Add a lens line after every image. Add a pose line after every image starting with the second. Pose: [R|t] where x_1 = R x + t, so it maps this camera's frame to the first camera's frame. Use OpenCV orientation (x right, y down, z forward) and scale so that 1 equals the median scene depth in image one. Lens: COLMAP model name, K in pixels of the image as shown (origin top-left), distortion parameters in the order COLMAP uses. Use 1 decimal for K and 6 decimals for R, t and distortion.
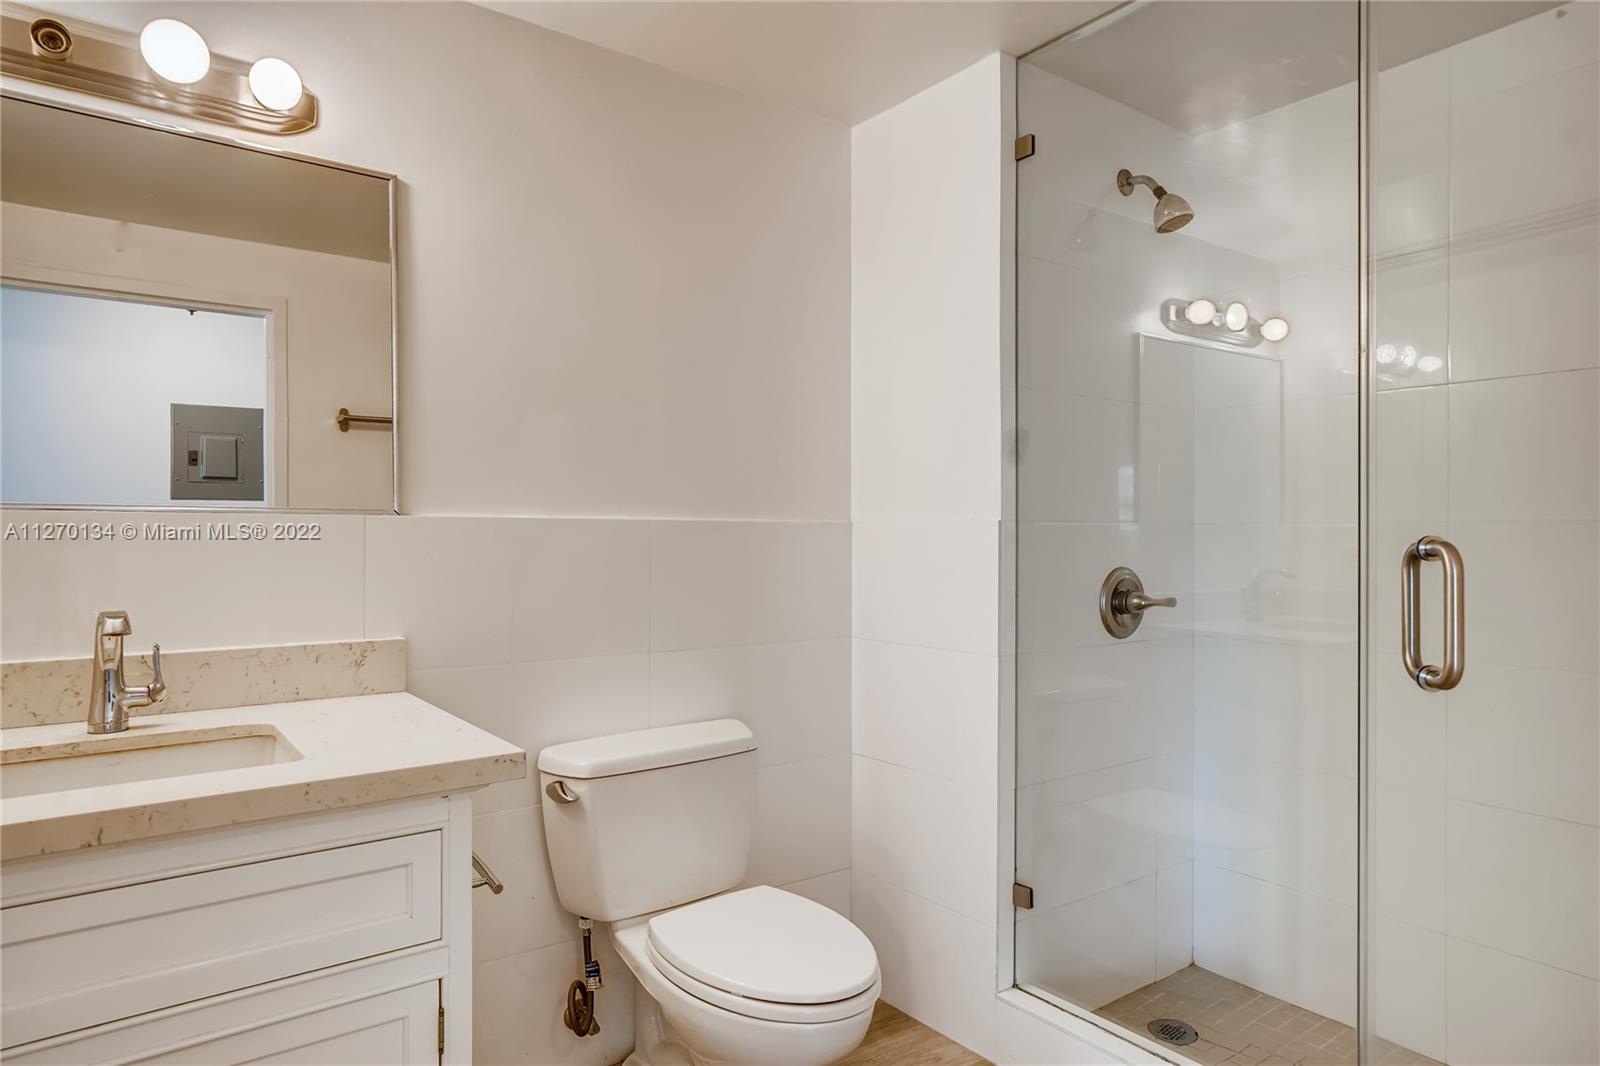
lens RADIAL K [[953.1, 0, 801.6], [0, 953.1, 534.8], [0, 0, 1]] dist [-0.003902, -0.000536]
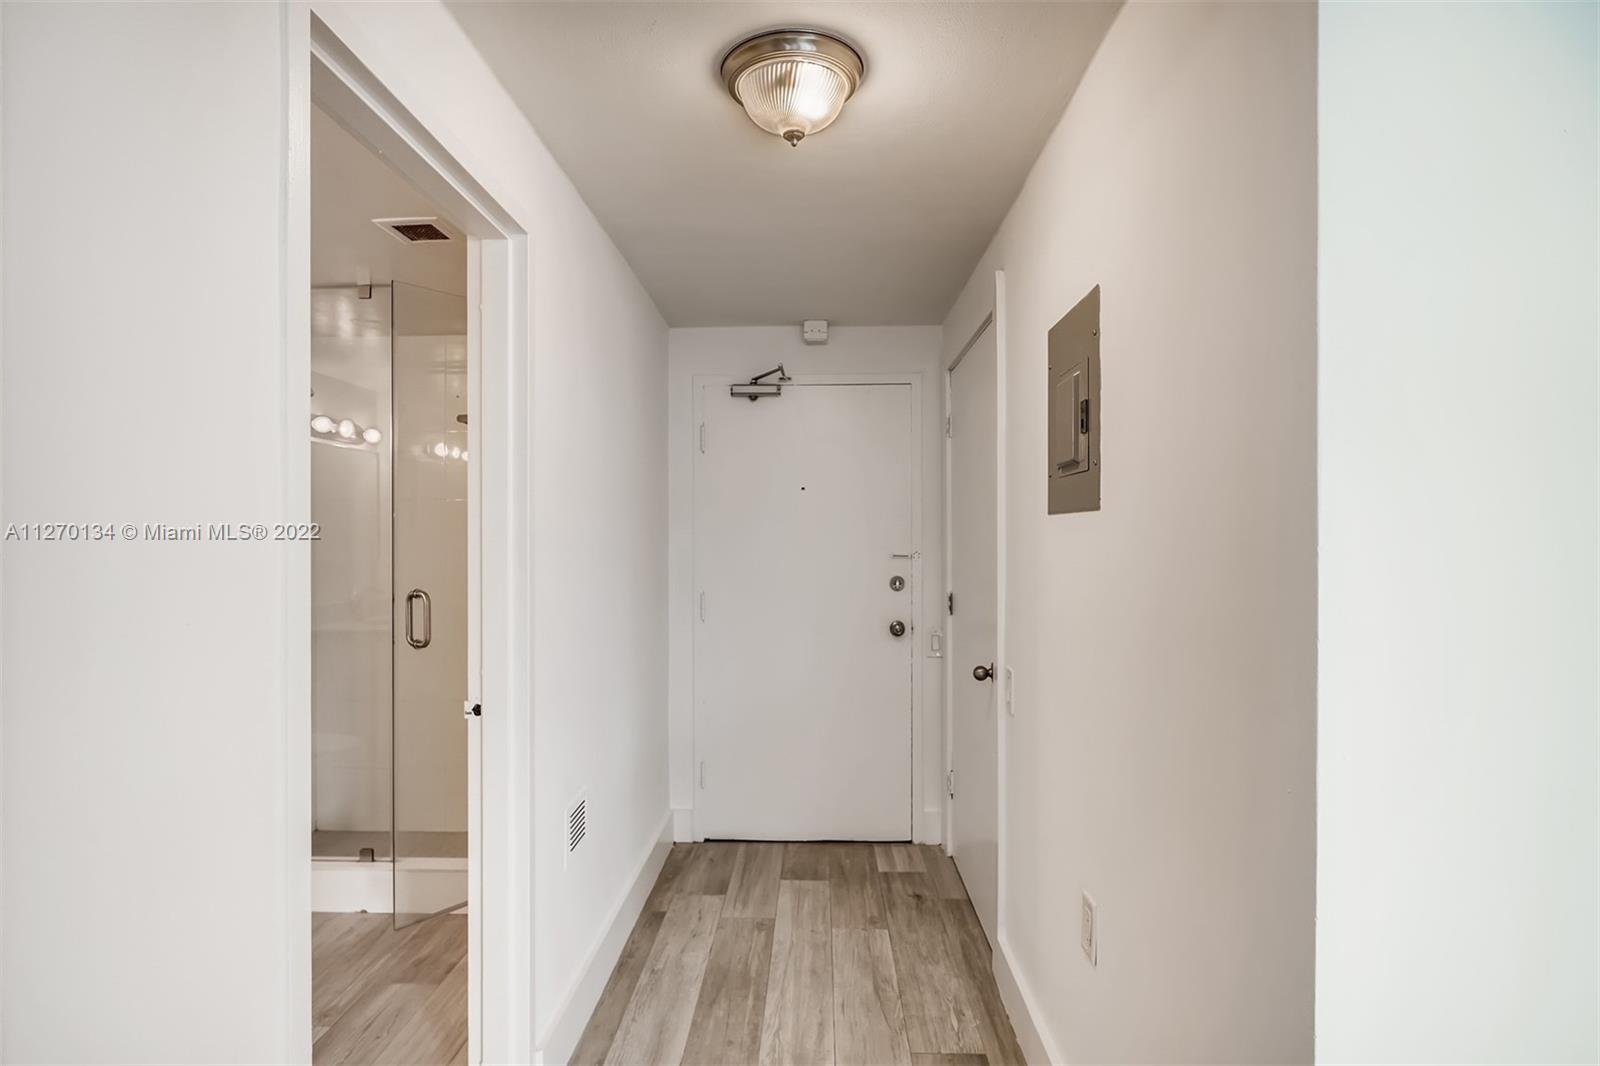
lens RADIAL K [[840.2, 0, 800.5], [0, 840.2, 534.8], [0, 0, 1]] dist [0.021666, 0.000111]
pose [[0.613639, 0.001069, 0.789586, -0.188848], [-0.001751, 0.999998, 0.000006, -0.054777], [-0.789585, -0.001386, 0.613640, -0.454444]]
